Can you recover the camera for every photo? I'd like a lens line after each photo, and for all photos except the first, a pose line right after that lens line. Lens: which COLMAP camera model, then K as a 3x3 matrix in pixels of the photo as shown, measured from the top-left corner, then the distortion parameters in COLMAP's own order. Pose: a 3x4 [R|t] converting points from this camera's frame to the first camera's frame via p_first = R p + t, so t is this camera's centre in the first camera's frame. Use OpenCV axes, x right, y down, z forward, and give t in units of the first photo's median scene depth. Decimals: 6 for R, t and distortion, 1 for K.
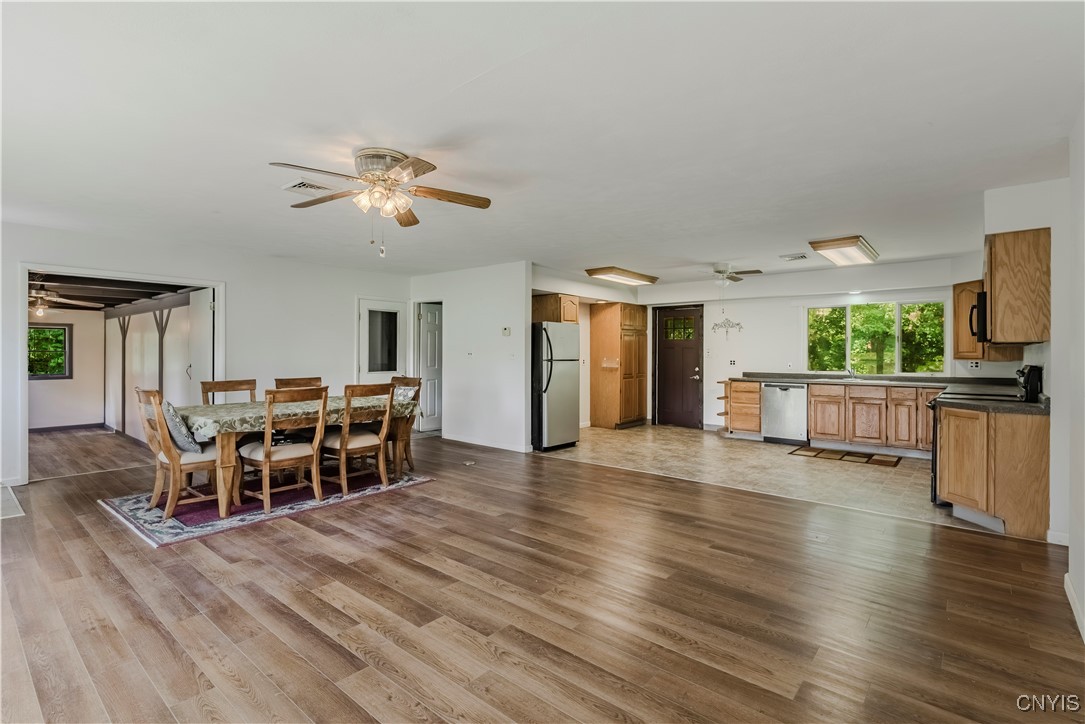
lens RADIAL K [[506.1, 0, 560.3], [0, 506.1, 350.8], [0, 0, 1]] dist [-0.002940, -0.000416]
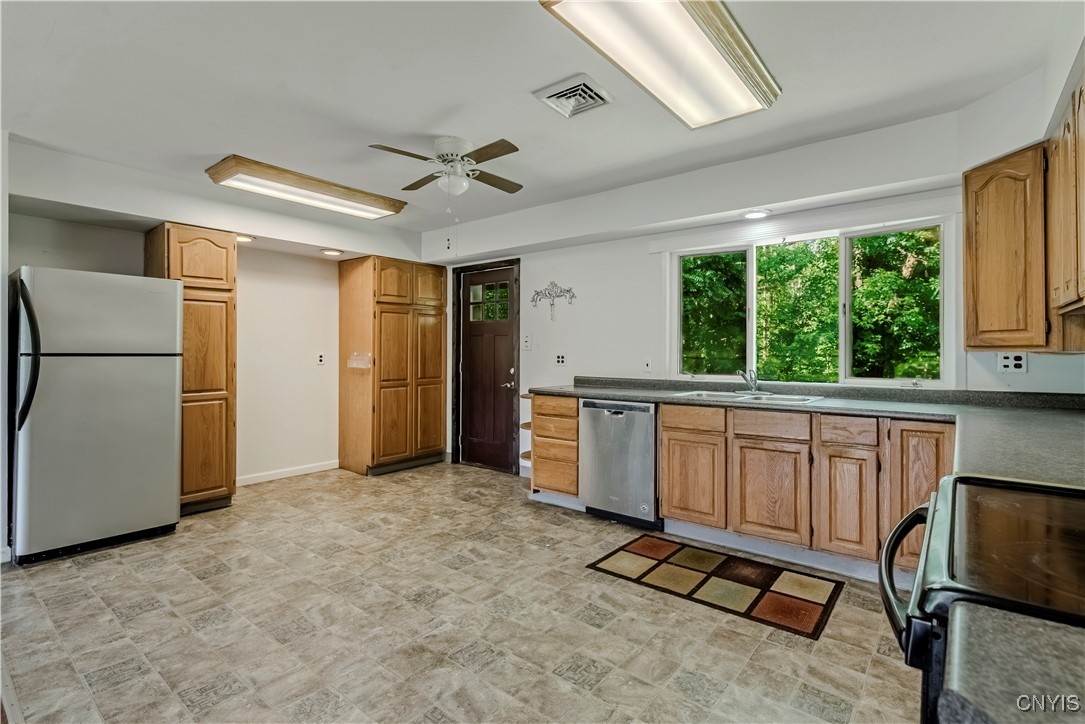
lens RADIAL K [[509.7, 0, 543.7], [0, 509.7, 347.8], [0, 0, 1]] dist [-0.001343, -0.000353]
pose [[0.999994, -0.002729, 0.002267, 0.382676], [0.002732, 0.999995, -0.001589, 0.013476], [-0.002263, 0.001595, 0.999996, 0.517764]]
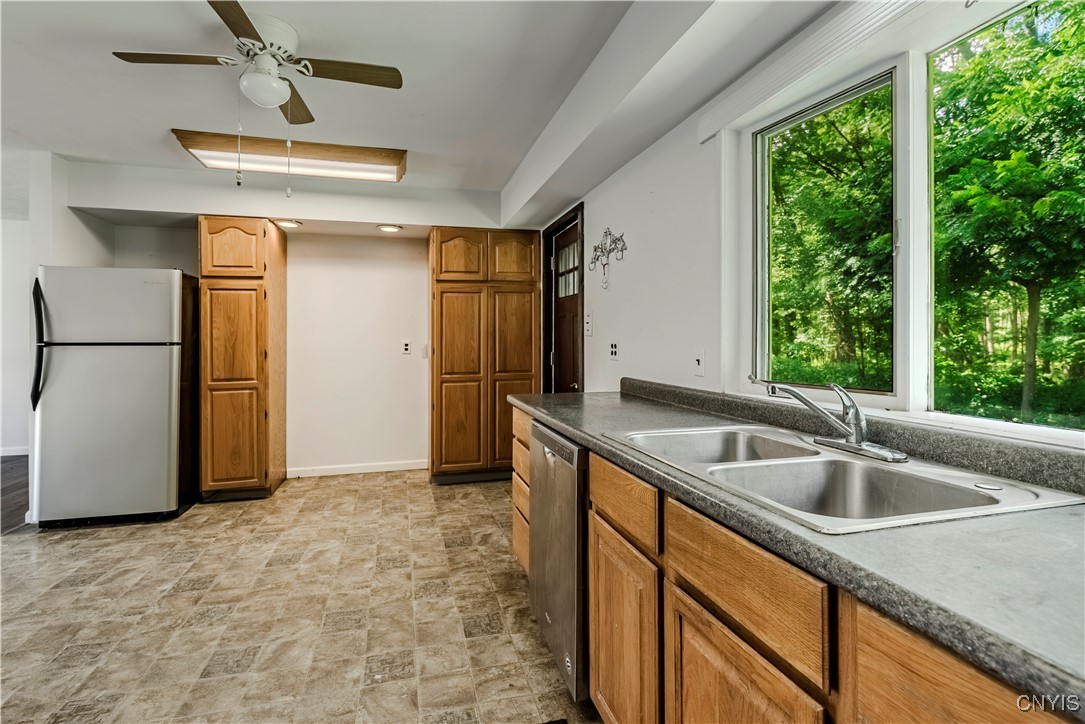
lens RADIAL K [[514.7, 0, 543.7], [0, 514.7, 335.5], [0, 0, 1]] dist [-0.000598, -0.001009]
pose [[0.812616, -0.013641, -0.582639, 0.610236], [0.012626, 0.999903, -0.005801, 0.017832], [0.582662, -0.002643, 0.812710, 0.809766]]
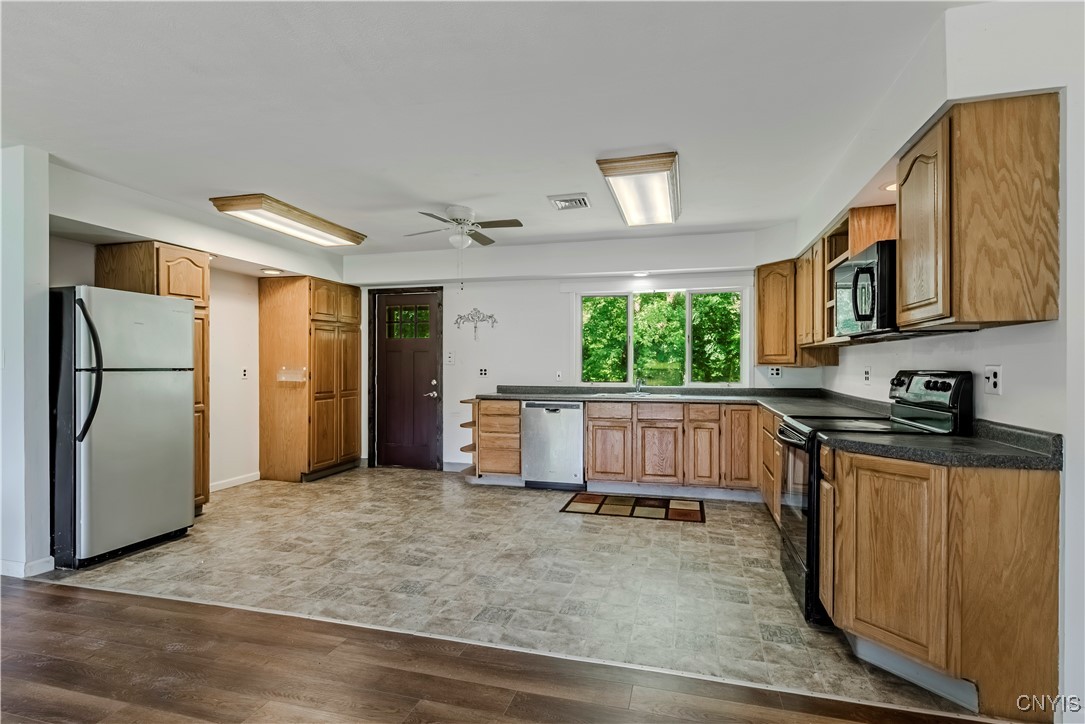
lens RADIAL K [[534.2, 0, 544.8], [0, 534.2, 366.3], [0, 0, 1]] dist [0.001823, -0.000030]
pose [[0.914392, -0.004257, 0.404806, 0.144953], [0.000573, 0.999957, 0.009222, 0.010283], [-0.404828, -0.008200, 0.914356, 0.355104]]
